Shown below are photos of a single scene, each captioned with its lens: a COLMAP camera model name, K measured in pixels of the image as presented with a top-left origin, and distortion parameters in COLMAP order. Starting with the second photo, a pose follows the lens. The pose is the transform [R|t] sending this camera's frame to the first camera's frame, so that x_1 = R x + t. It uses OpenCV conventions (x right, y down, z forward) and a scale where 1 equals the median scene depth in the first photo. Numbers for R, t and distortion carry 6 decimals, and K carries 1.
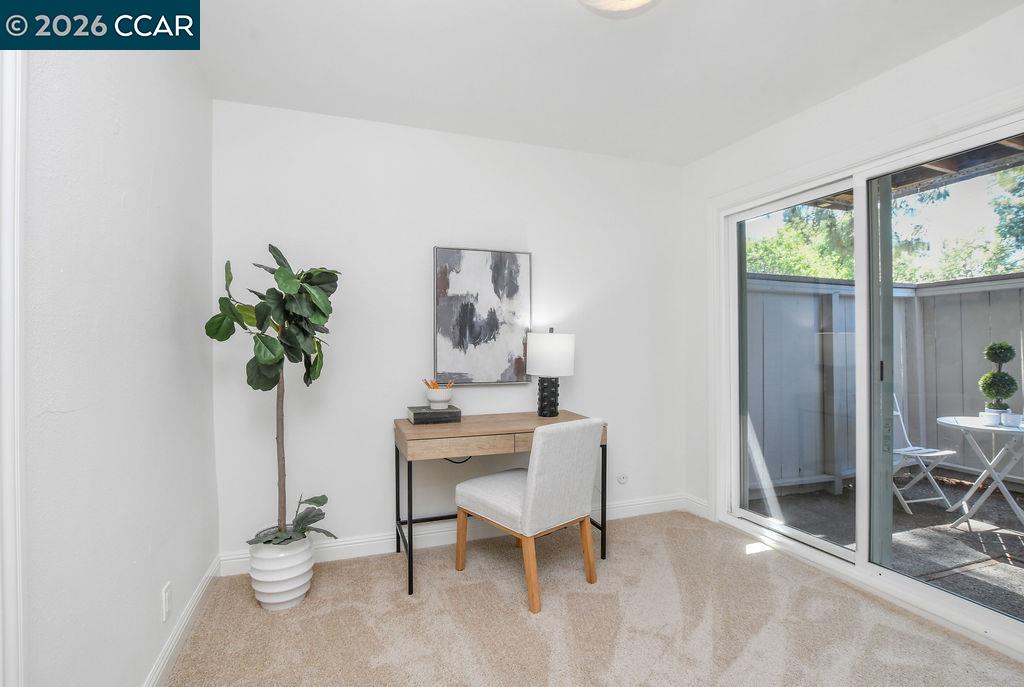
lens RADIAL K [[483.4, 0, 512.0], [0, 483.4, 343.5], [0, 0, 1]] dist [-0.019968, -0.000287]
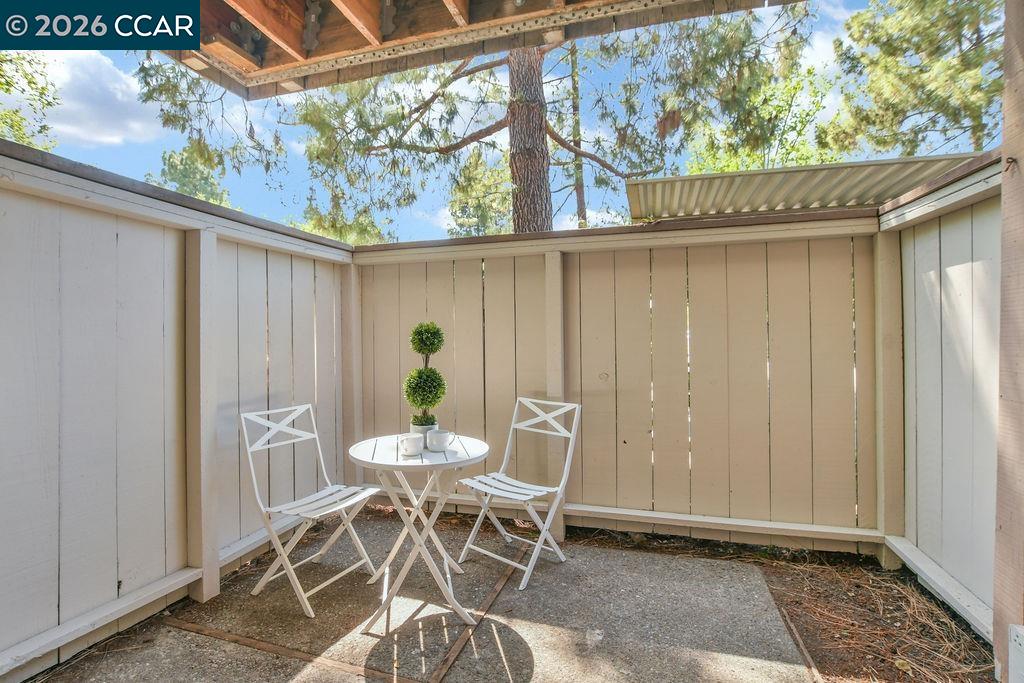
lens RADIAL K [[481.8, 0, 507.5], [0, 481.8, 350.5], [0, 0, 1]] dist [-0.004688, -0.000495]
pose [[0.624921, -0.008986, 0.780636, 0.565074], [-0.008954, 0.999785, 0.018677, 0.021928], [-0.780637, -0.018662, 0.624706, 0.481038]]
